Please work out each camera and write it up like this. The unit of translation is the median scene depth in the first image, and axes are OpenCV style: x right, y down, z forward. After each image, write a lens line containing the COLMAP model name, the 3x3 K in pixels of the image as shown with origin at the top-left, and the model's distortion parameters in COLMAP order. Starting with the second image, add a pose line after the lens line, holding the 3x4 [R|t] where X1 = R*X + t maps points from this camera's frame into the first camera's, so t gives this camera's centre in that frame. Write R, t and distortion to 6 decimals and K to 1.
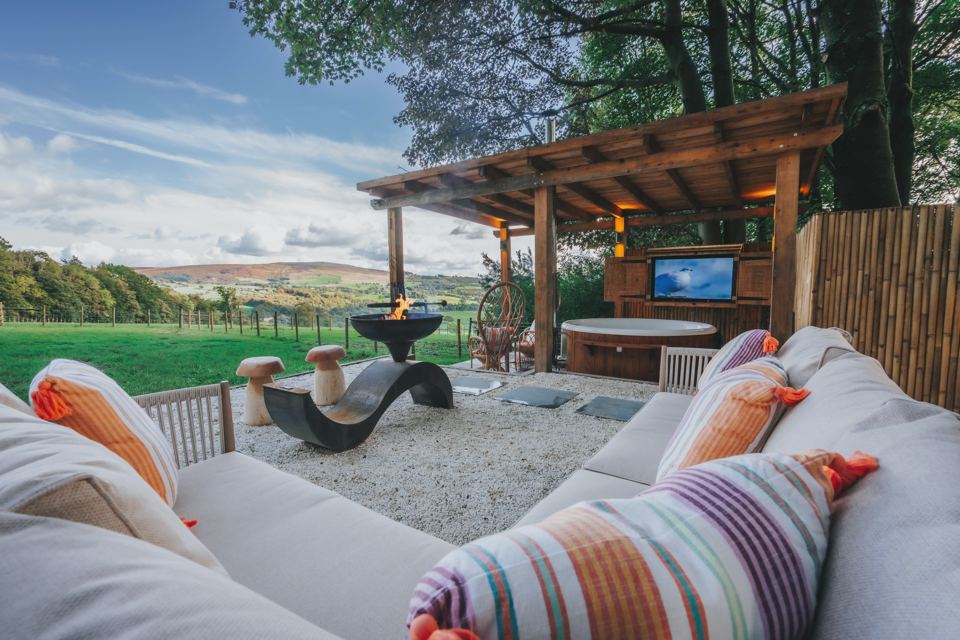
lens RADIAL K [[419.7, 0, 480.0], [0, 419.7, 320.0], [0, 0, 1]] dist [-0.000252, -0.000142]
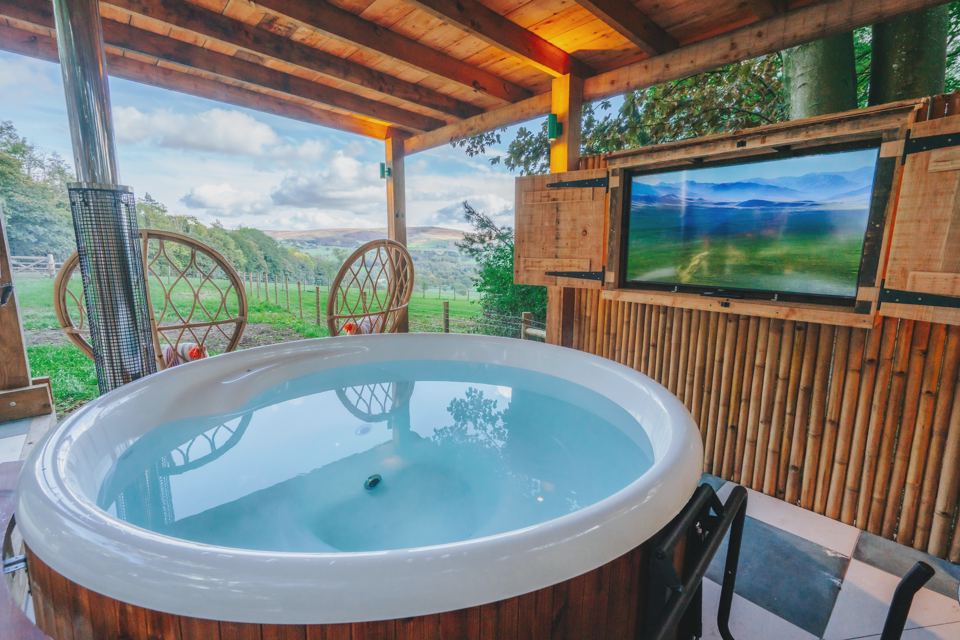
lens RADIAL K [[424.7, 0, 480.0], [0, 424.7, 320.0], [0, 0, 1]] dist [-0.001039, -0.000220]
pose [[0.972228, 0.054243, -0.227662, 0.375463], [-0.036163, 0.995906, 0.082852, -0.044296], [0.231224, -0.072318, 0.970209, 0.593341]]
